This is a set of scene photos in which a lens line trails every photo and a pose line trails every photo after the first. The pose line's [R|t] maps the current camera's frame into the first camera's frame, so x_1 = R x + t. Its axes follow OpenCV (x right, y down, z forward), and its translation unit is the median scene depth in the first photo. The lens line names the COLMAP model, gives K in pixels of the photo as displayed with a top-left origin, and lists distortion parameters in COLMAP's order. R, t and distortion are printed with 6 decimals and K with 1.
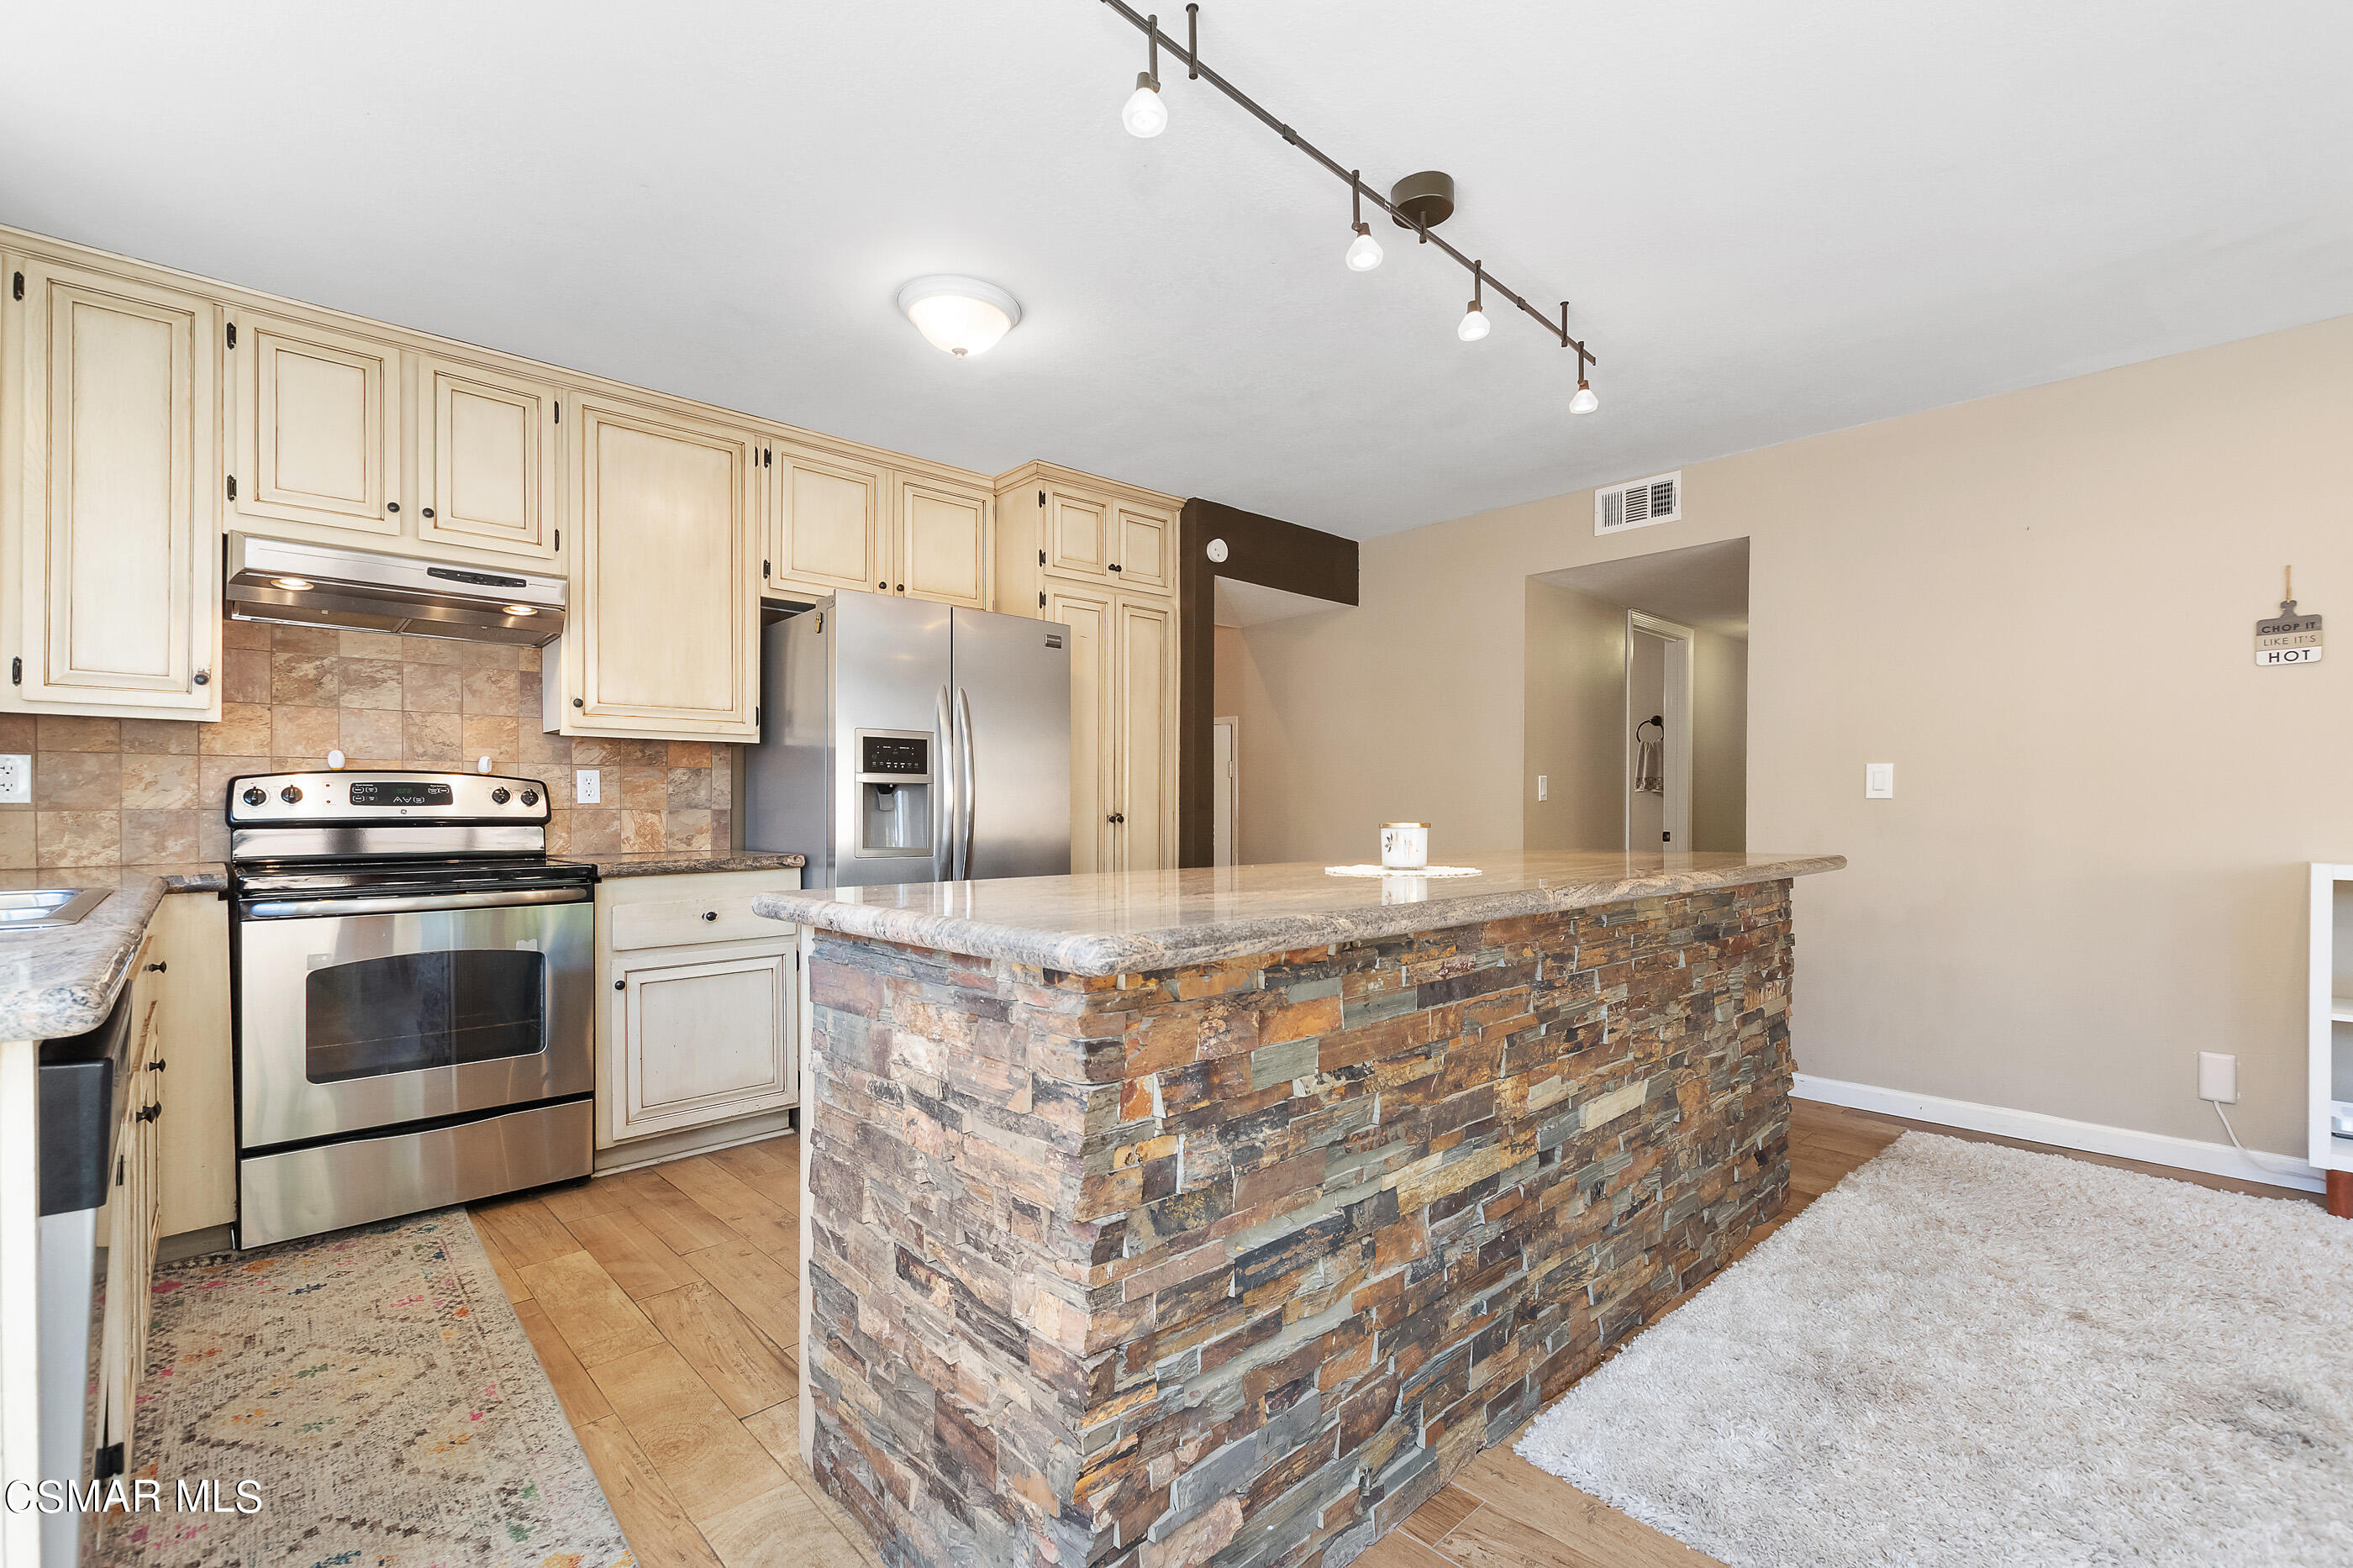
lens RADIAL K [[1026.5, 0, 1188.8], [0, 1026.5, 806.2], [0, 0, 1]] dist [0.001039, -0.001281]
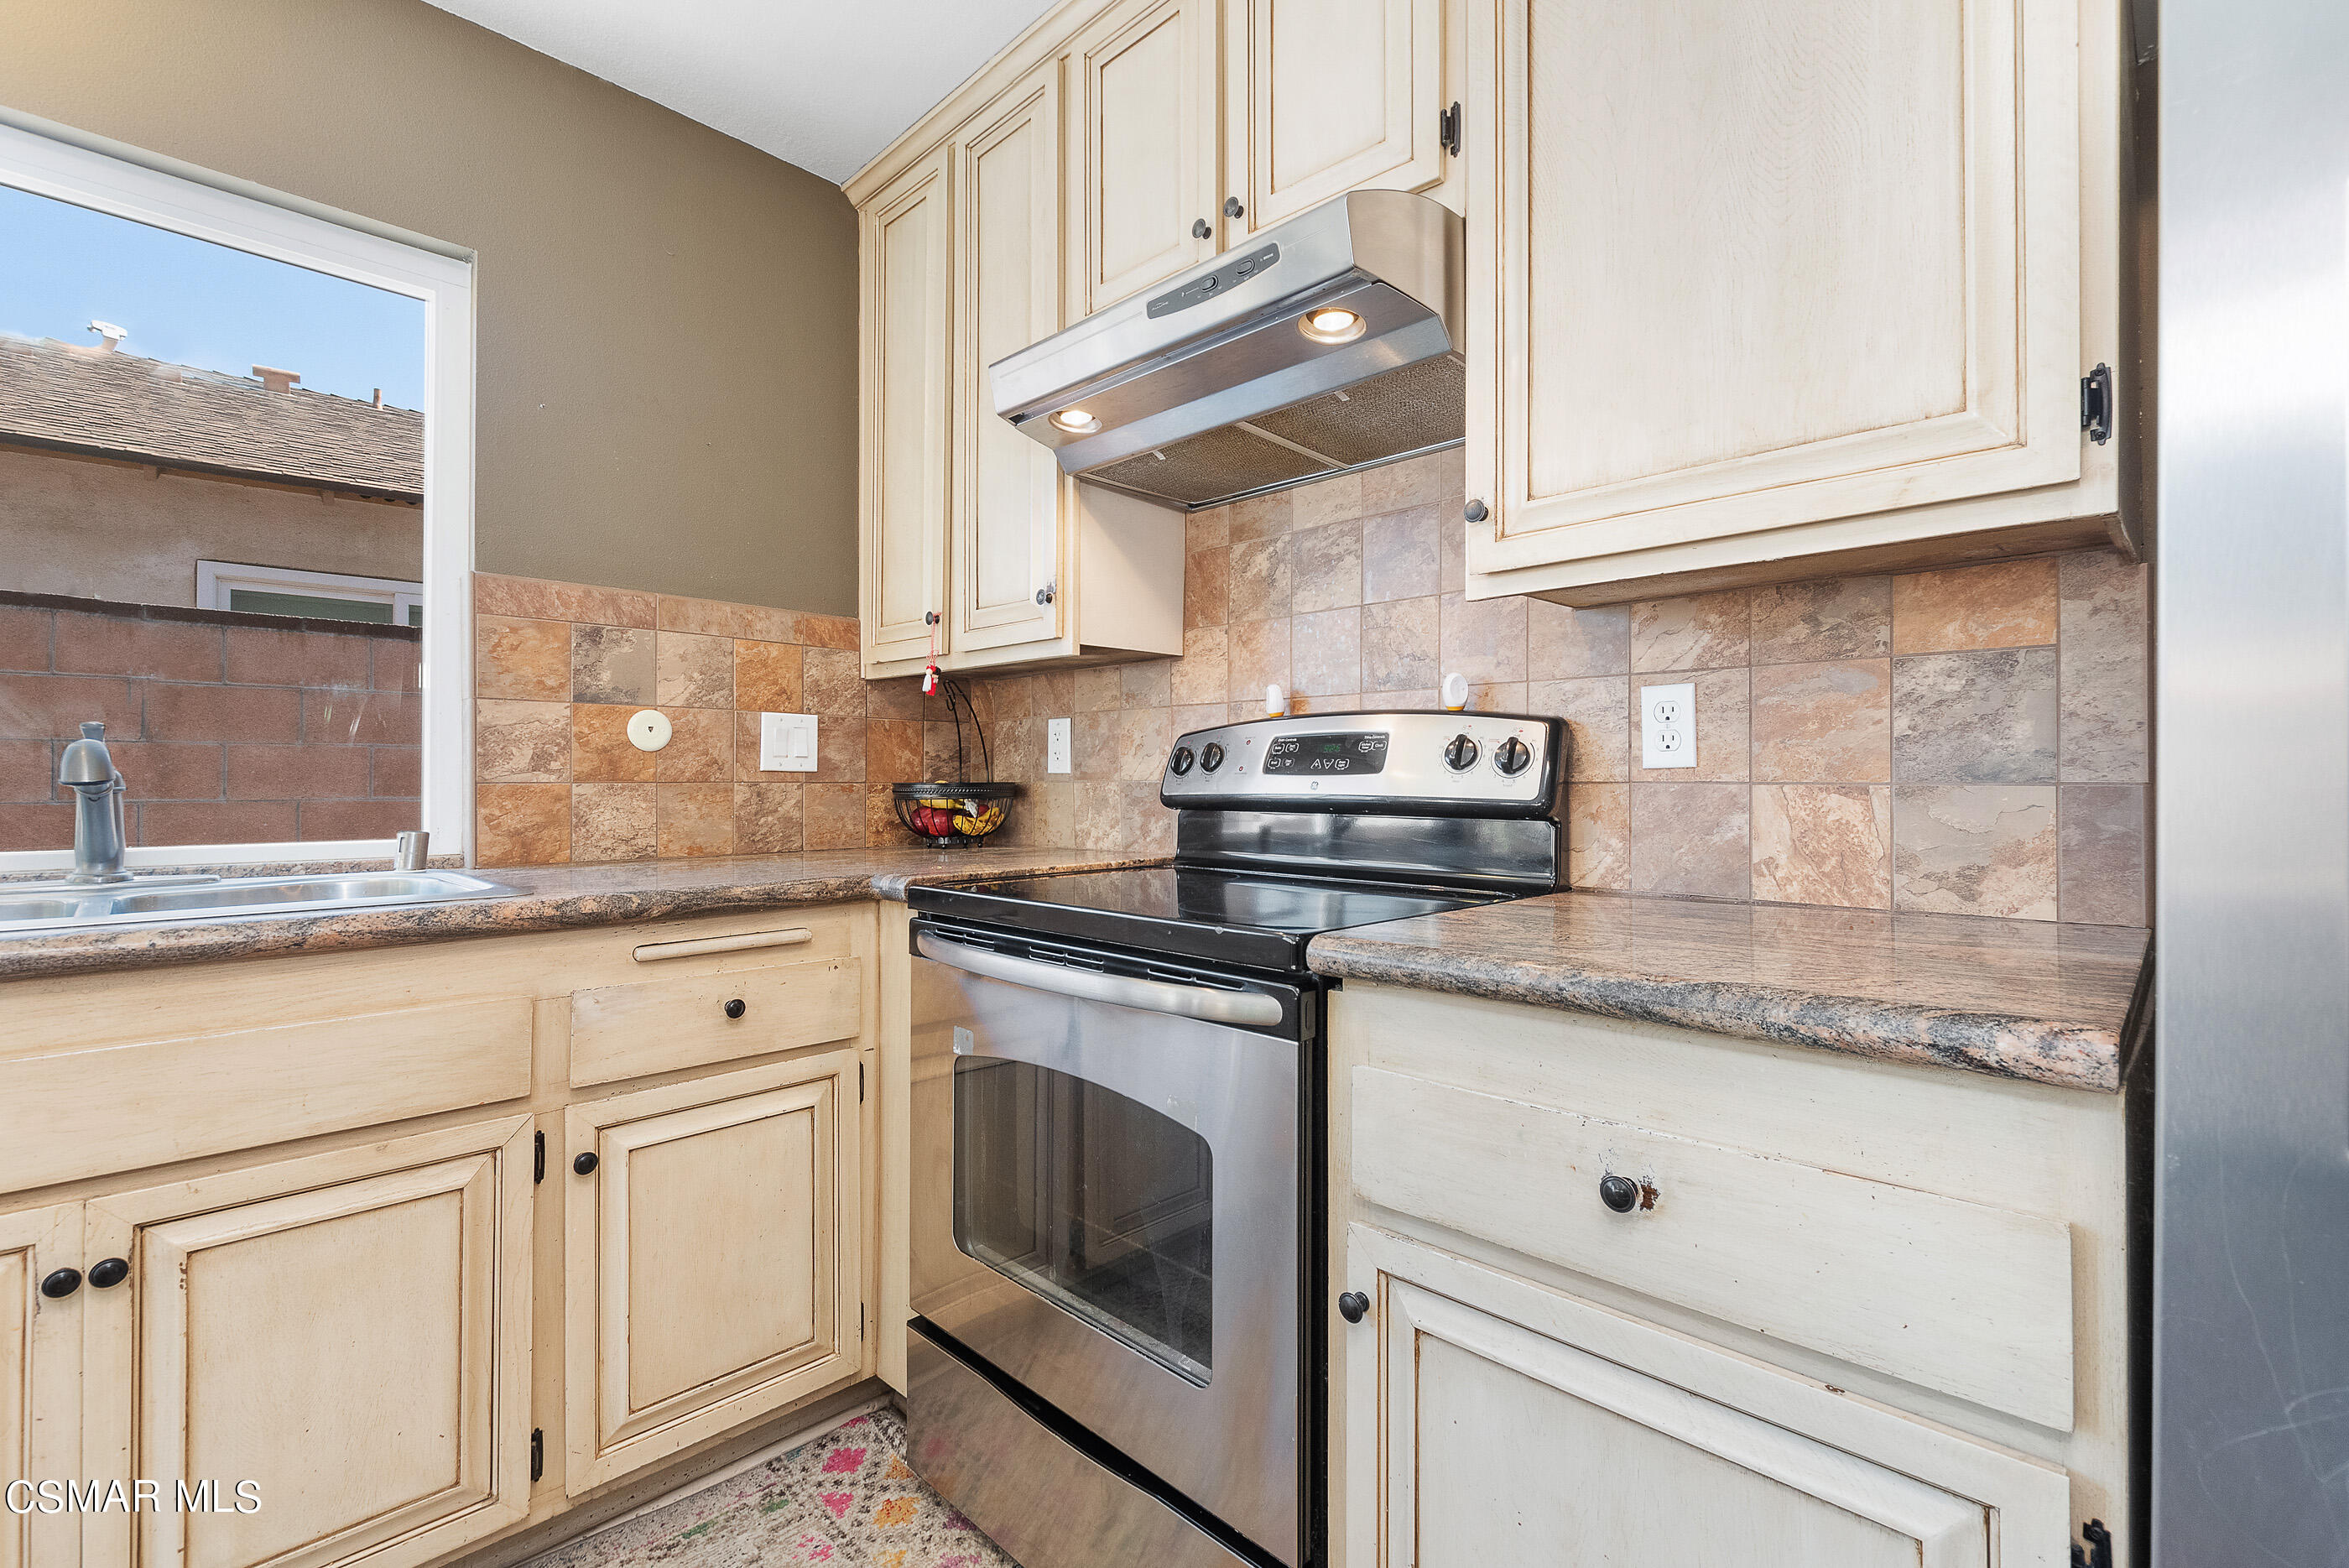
lens RADIAL K [[1024.8, 0, 1175.1], [0, 1024.8, 778.7], [0, 0, 1]] dist [0.001039, -0.001281]
pose [[0.019278, -0.001828, -0.999812, -0.201585], [-0.001980, 0.999996, -0.001867, 0.002827], [0.999812, 0.002016, 0.019274, 0.857887]]
